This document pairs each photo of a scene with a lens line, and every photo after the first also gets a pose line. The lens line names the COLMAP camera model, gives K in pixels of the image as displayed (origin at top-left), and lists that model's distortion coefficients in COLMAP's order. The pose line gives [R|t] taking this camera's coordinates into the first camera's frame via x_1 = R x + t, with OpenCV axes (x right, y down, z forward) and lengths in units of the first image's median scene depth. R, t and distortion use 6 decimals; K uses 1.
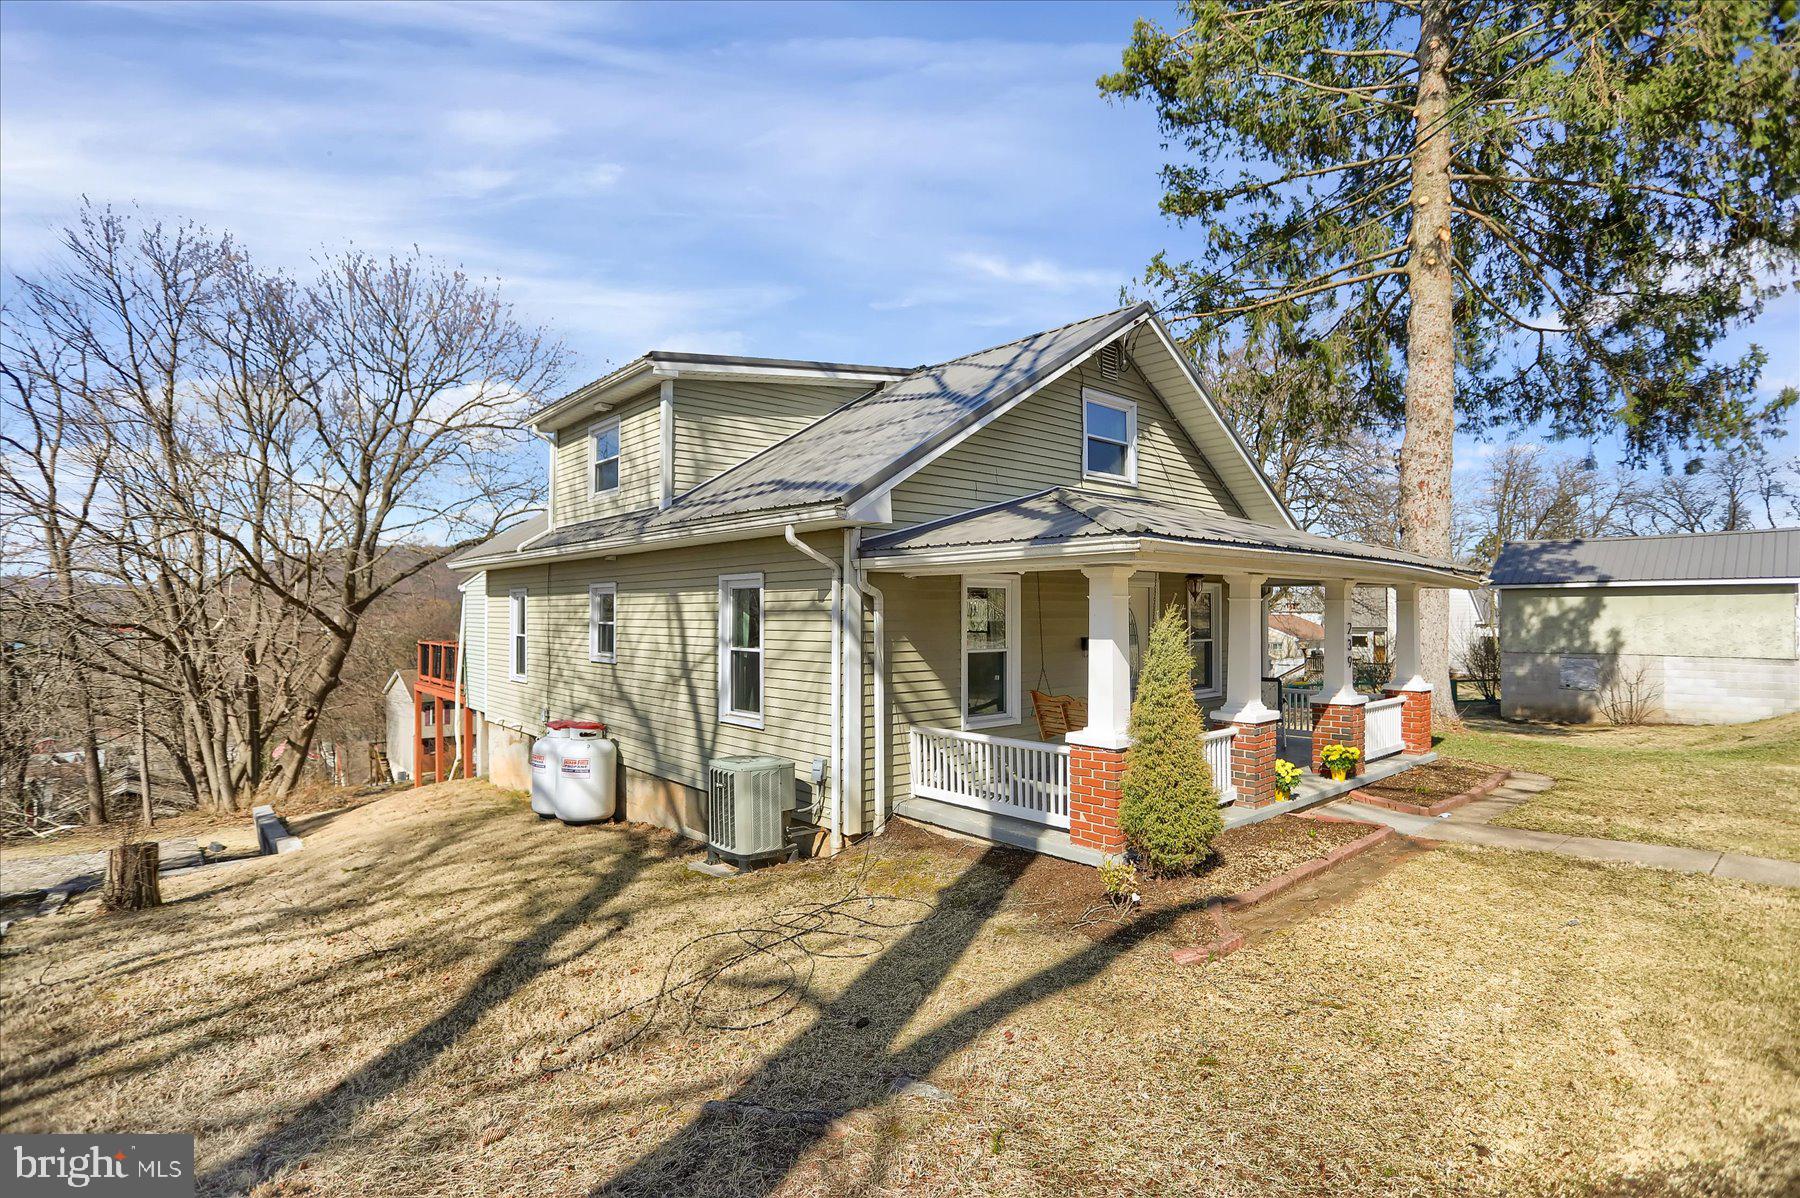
lens RADIAL K [[845.4, 0, 890.3], [0, 845.4, 609.3], [0, 0, 1]] dist [-0.000194, 0.000024]
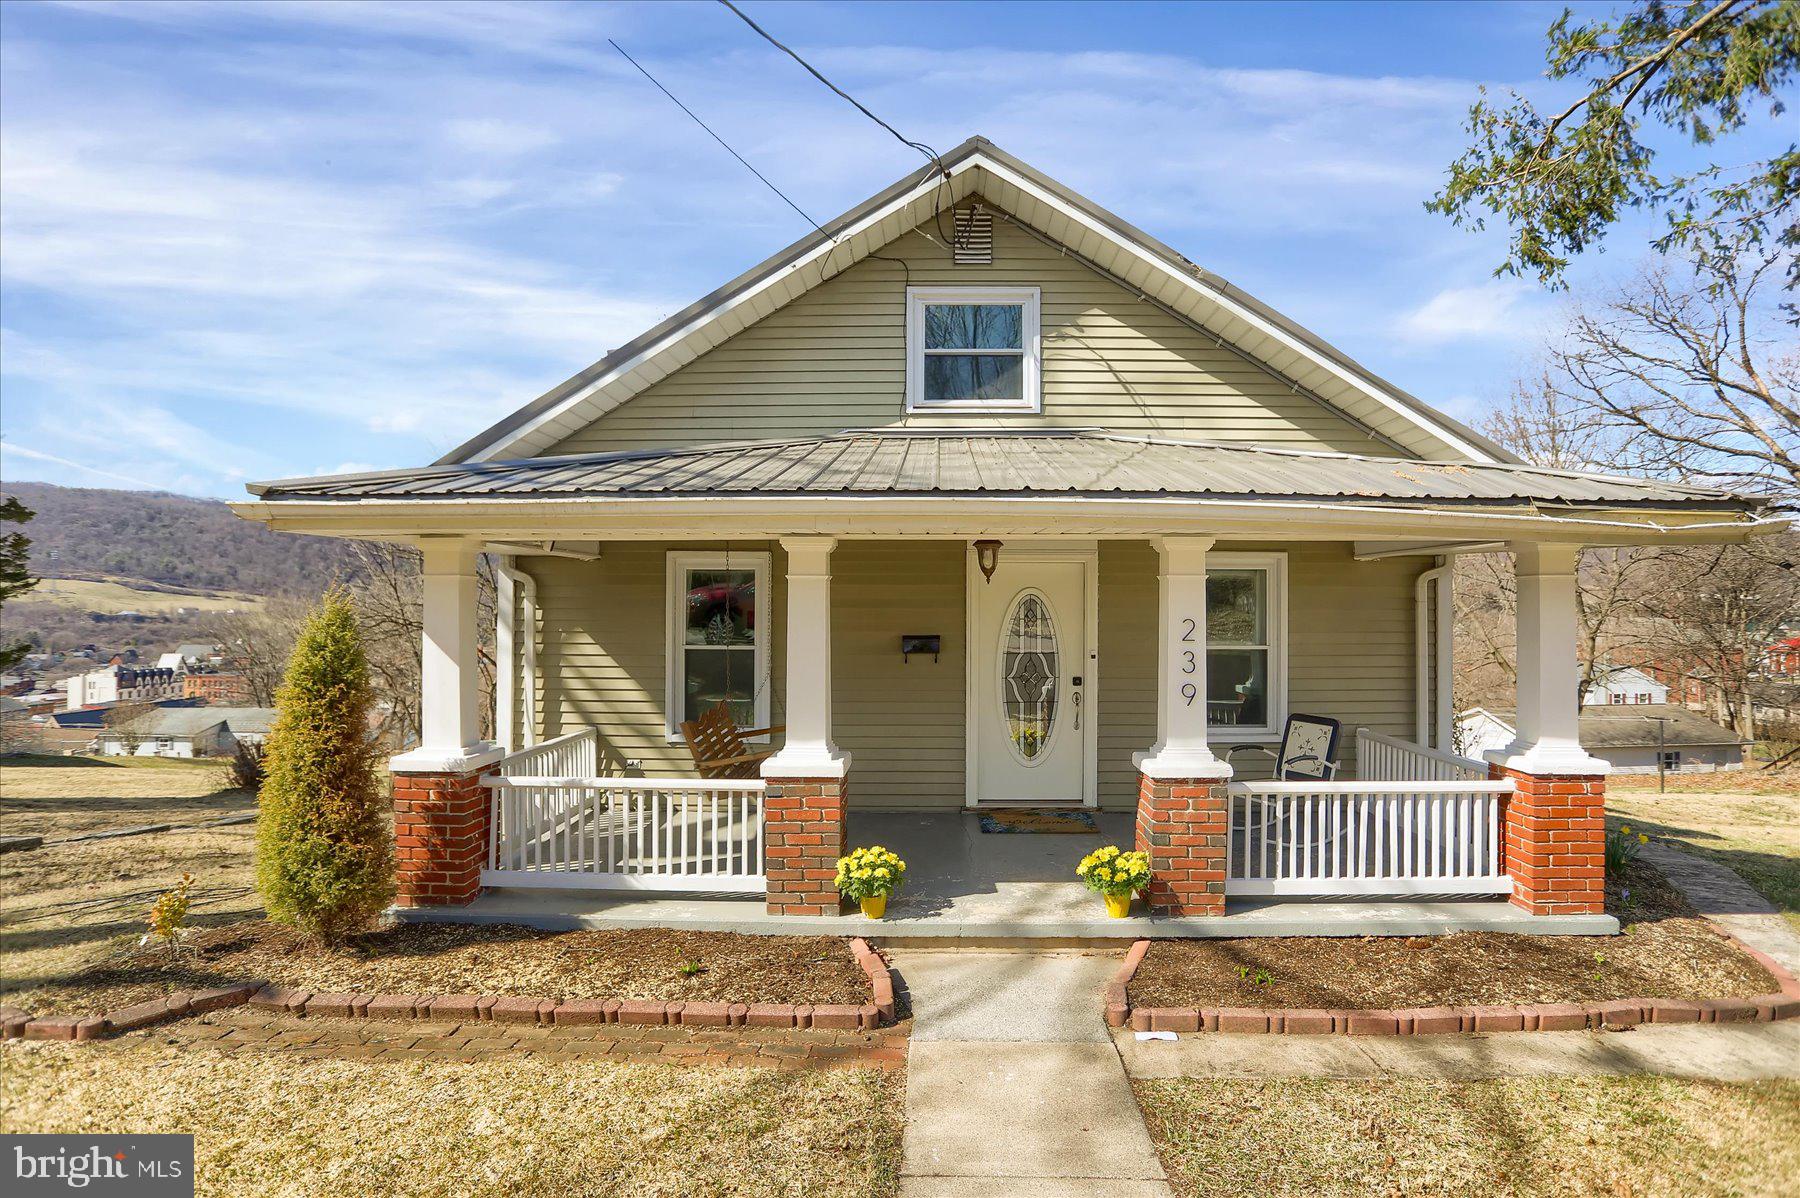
lens RADIAL K [[845.4, 0, 897.6], [0, 845.4, 596.8], [0, 0, 1]] dist [-0.000194, 0.000024]
pose [[0.757216, -0.006562, -0.653131, 0.680111], [-0.000698, 0.999941, -0.010855, 0.008788], [0.653164, 0.008675, 0.757167, 0.446046]]
